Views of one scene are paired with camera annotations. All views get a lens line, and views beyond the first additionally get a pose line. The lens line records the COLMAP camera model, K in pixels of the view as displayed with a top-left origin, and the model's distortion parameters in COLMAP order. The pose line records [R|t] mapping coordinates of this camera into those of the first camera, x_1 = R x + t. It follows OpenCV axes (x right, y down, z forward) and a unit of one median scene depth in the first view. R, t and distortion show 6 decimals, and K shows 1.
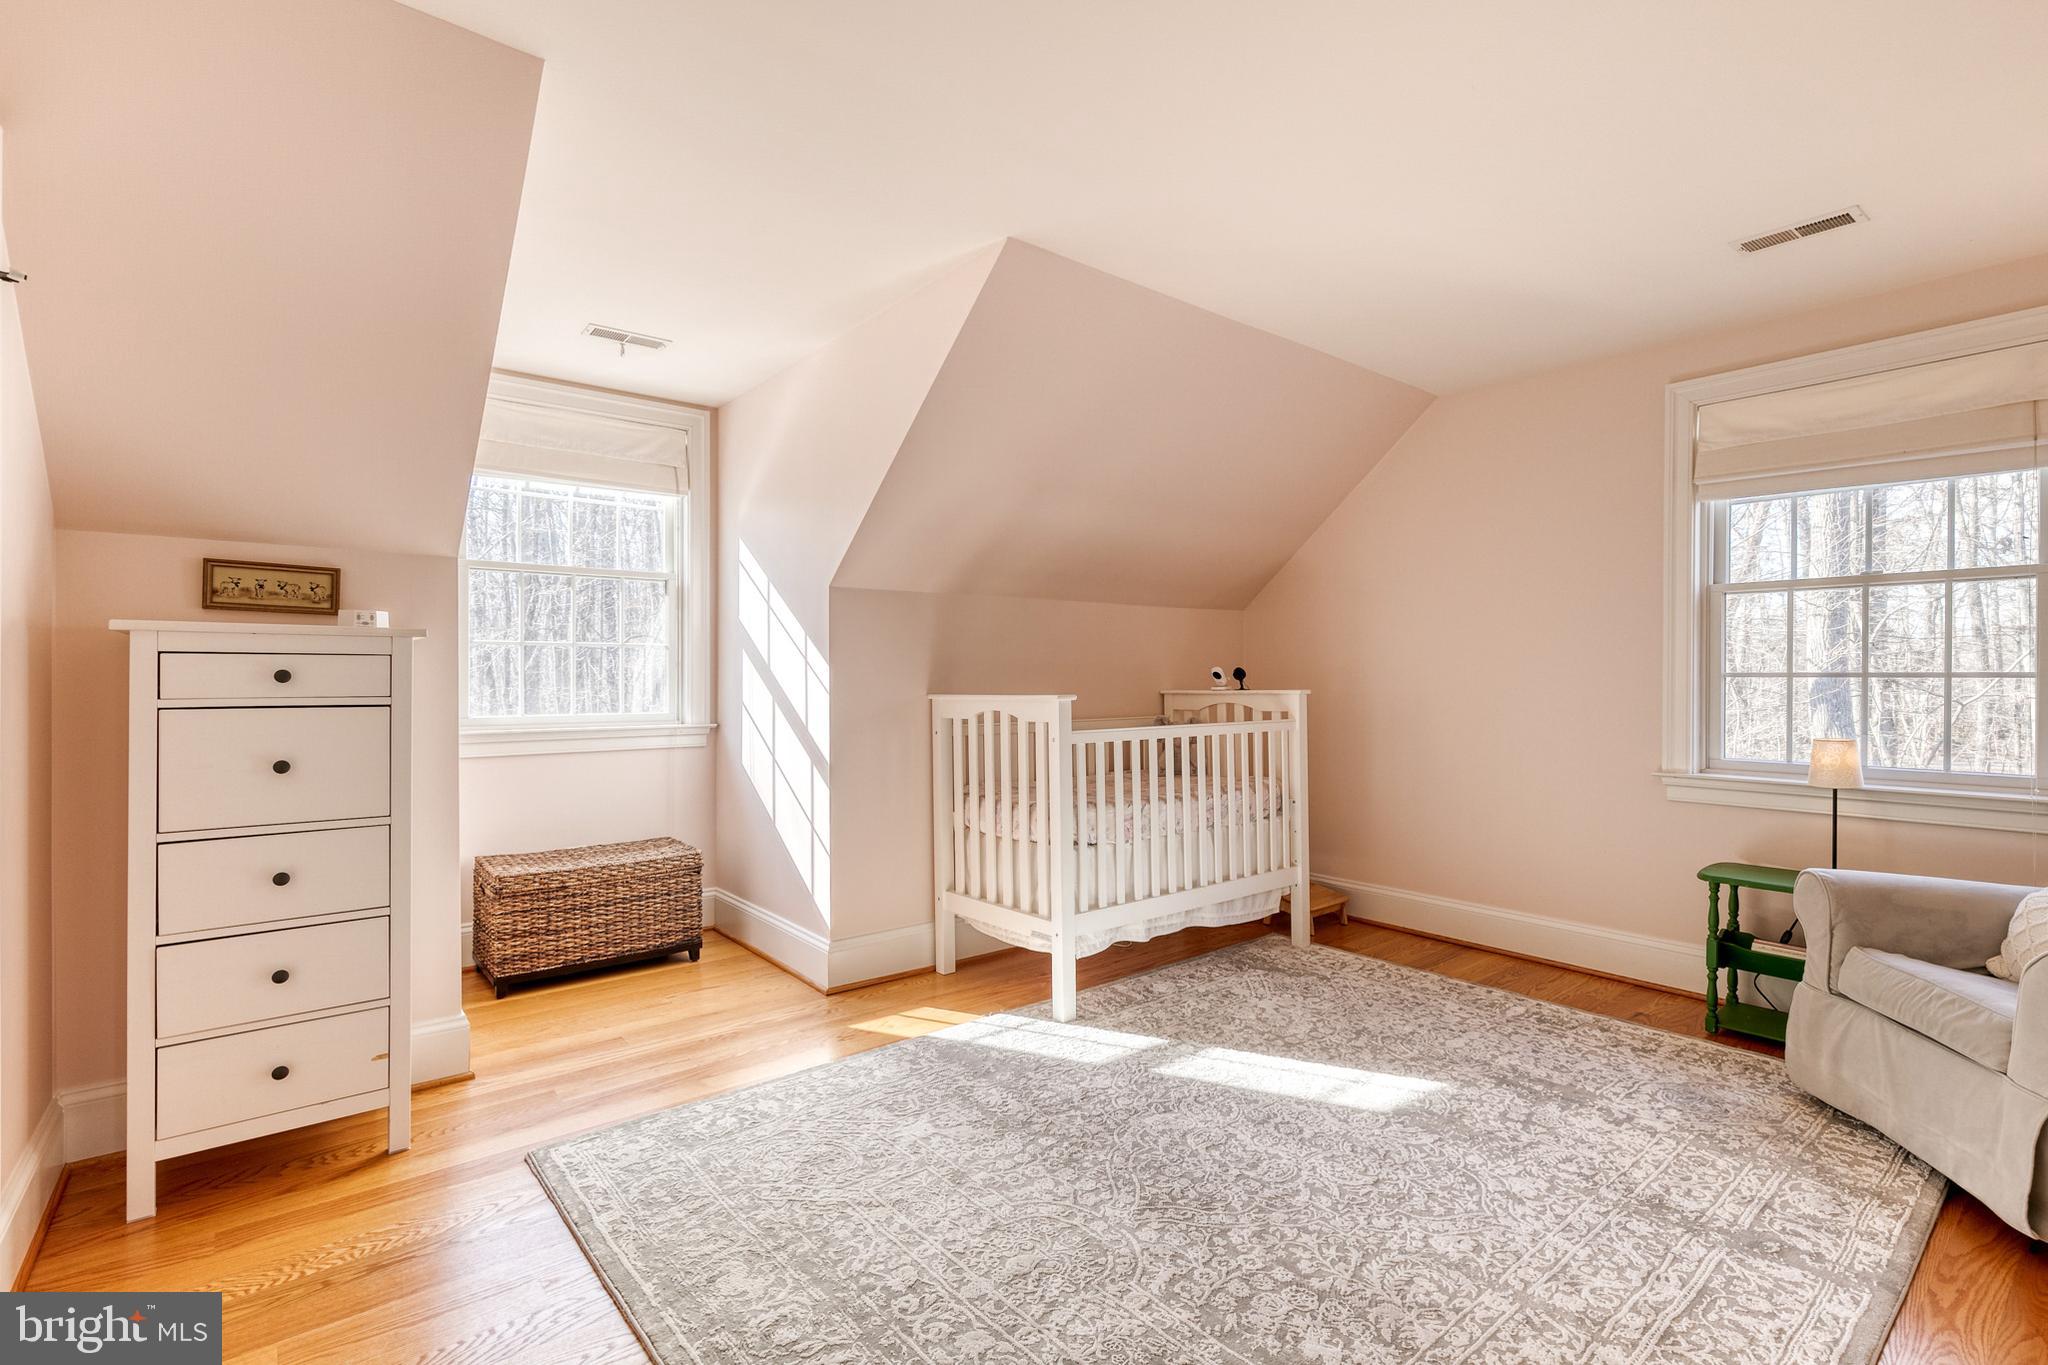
lens RADIAL K [[930.2, 0, 1018.5], [0, 930.2, 670.2], [0, 0, 1]] dist [0.014091, -0.002248]
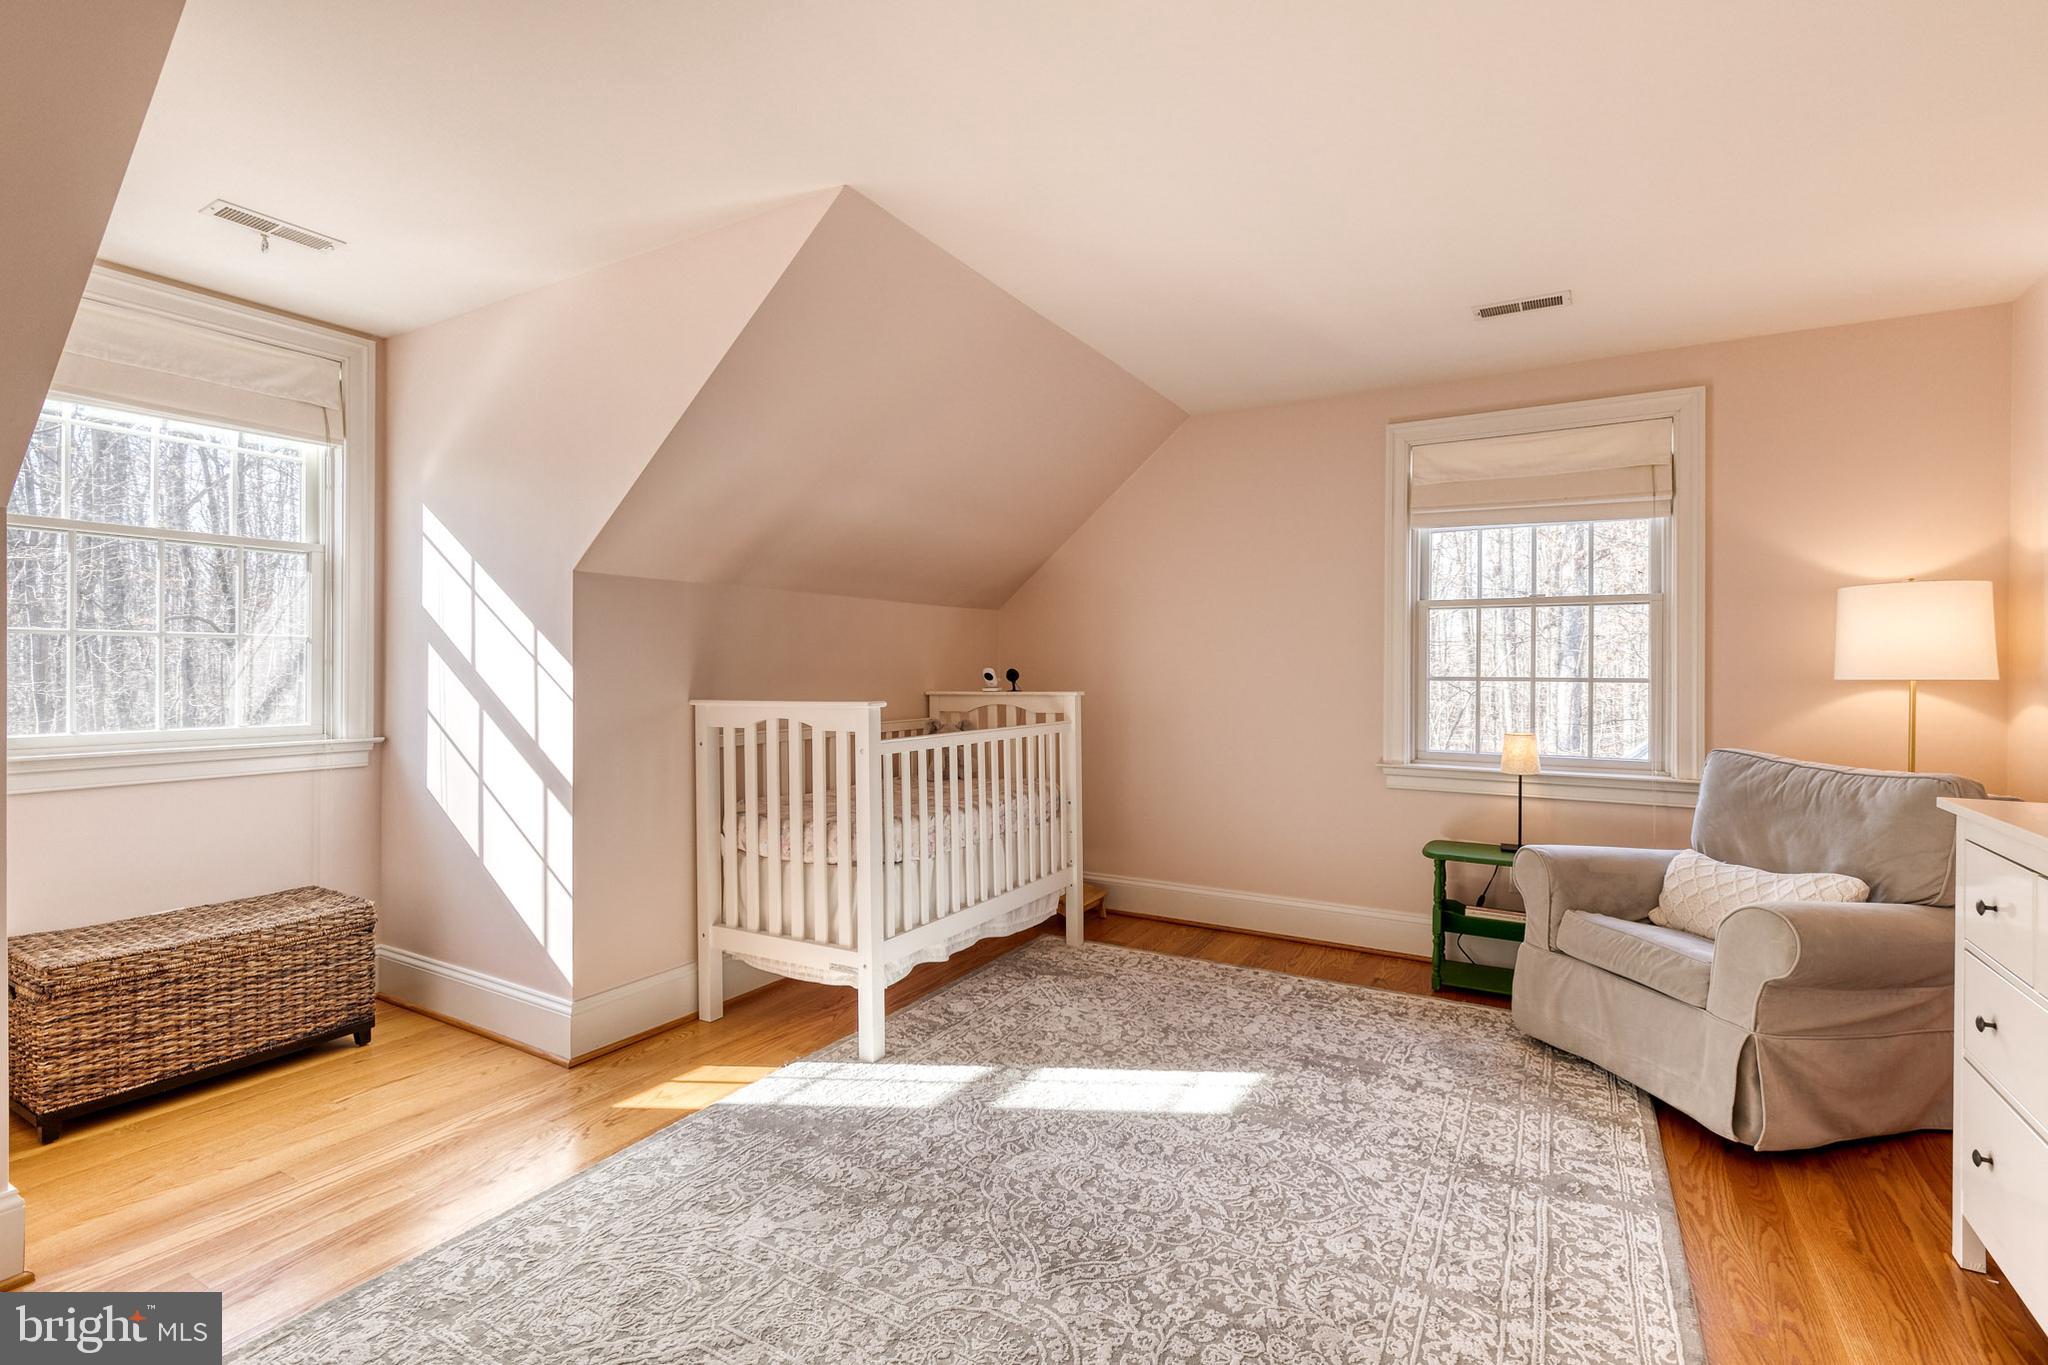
lens RADIAL K [[930.2, 0, 1032.1], [0, 930.2, 662.1], [0, 0, 1]] dist [0.014091, -0.002248]
pose [[0.937462, 0.006358, 0.348029, -0.121576], [-0.005600, 0.999979, -0.003184, -0.009627], [-0.348042, 0.001036, 0.937478, 0.091032]]
